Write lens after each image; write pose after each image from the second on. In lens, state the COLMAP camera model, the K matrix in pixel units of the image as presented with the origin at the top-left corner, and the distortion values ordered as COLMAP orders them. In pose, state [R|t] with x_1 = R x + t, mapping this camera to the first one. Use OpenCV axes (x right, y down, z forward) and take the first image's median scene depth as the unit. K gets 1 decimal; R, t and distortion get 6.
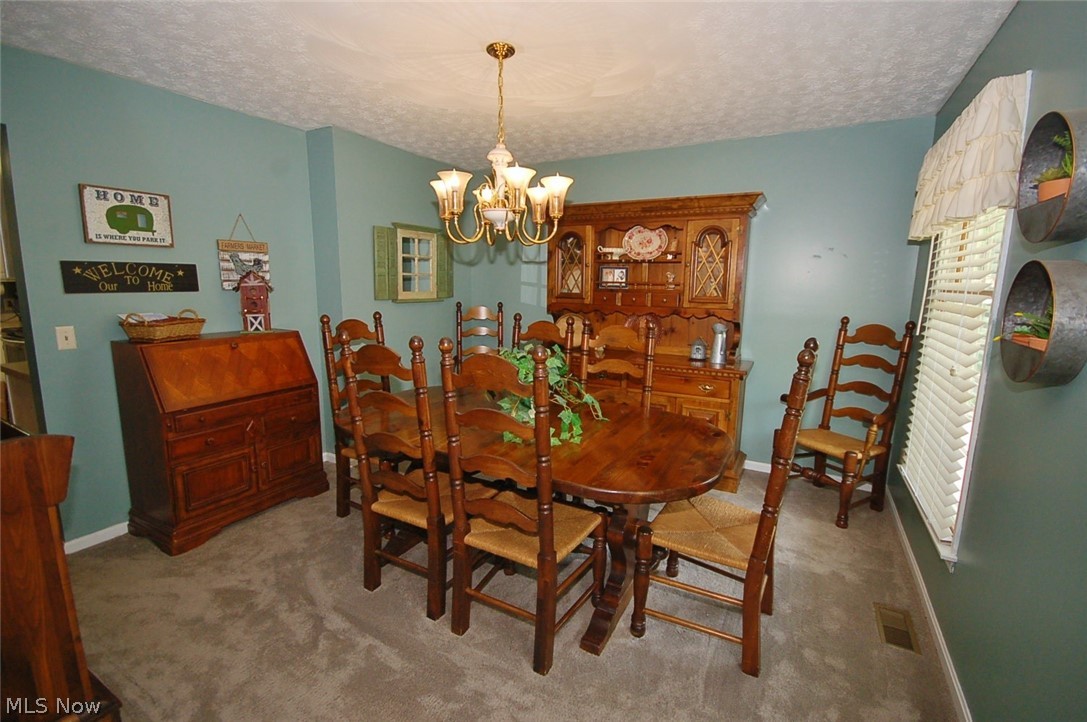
lens RADIAL K [[469.5, 0, 542.6], [0, 469.5, 354.8], [0, 0, 1]] dist [0.000692, 0.000273]
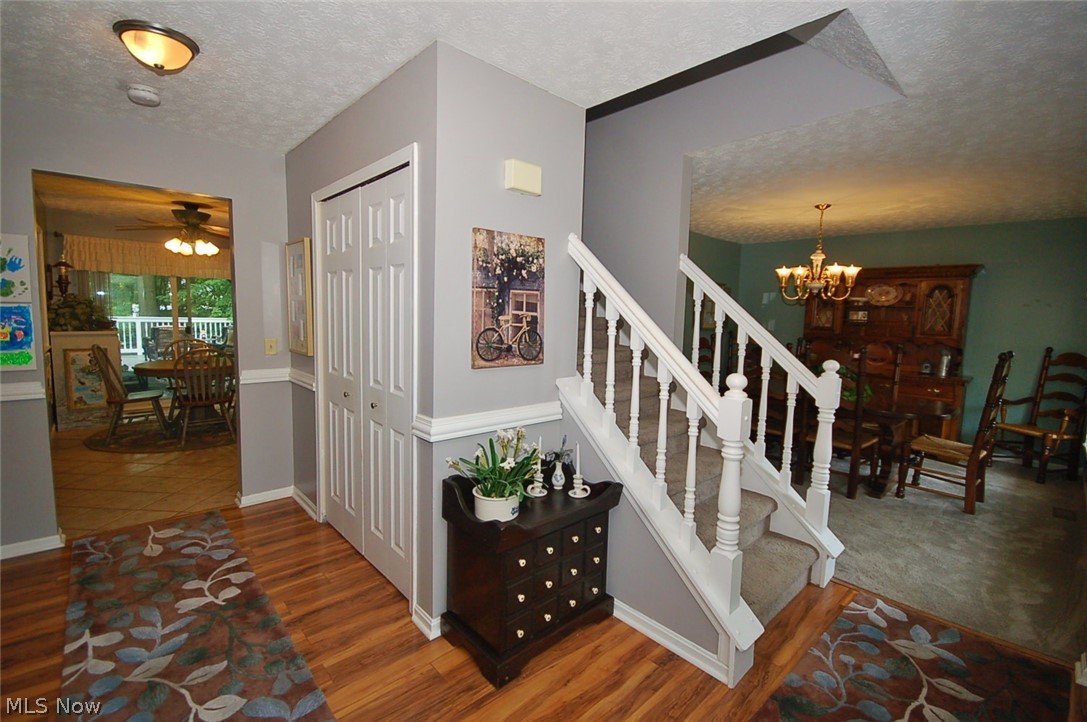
lens RADIAL K [[476.6, 0, 546.9], [0, 476.6, 361.5], [0, 0, 1]] dist [0.000307, -0.006726]
pose [[0.952413, 0.048613, -0.300909, -0.381619], [-0.069000, 0.995959, -0.057493, 0.150616], [0.296898, 0.075520, 0.951918, -0.826789]]
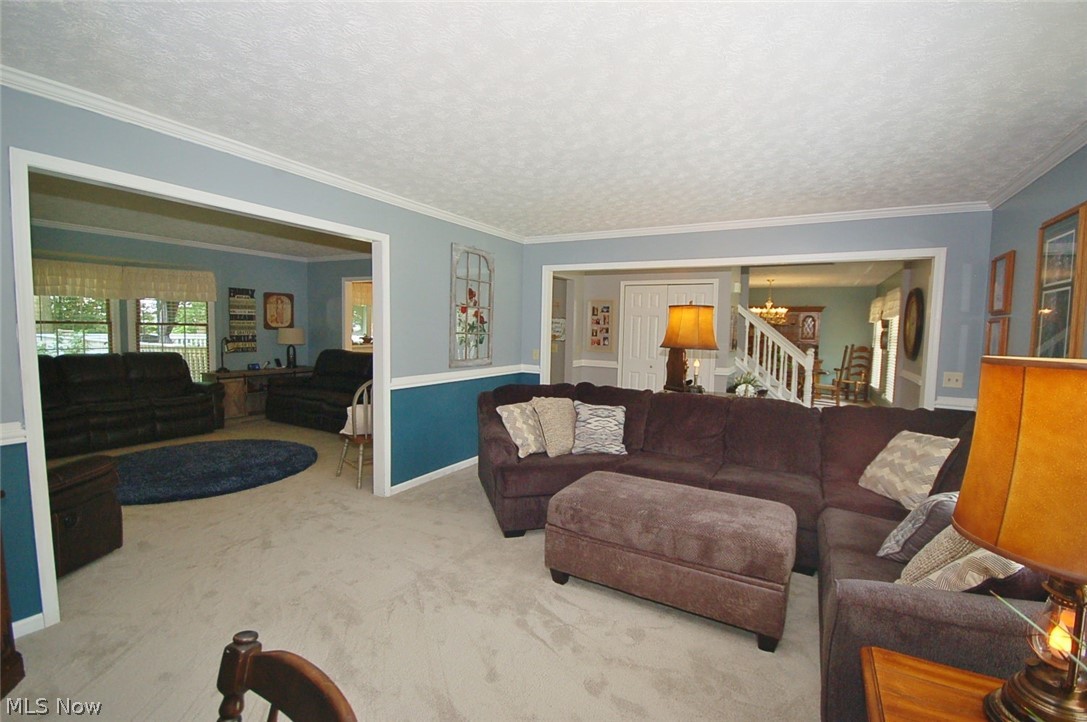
lens RADIAL K [[476.6, 0, 546.9], [0, 476.6, 361.5], [0, 0, 1]] dist [0.000307, -0.006726]
pose [[0.999909, 0.004206, 0.012826, -1.446998], [-0.003065, 0.996137, -0.087763, 0.321098], [-0.013146, 0.087716, 0.996059, -2.143563]]
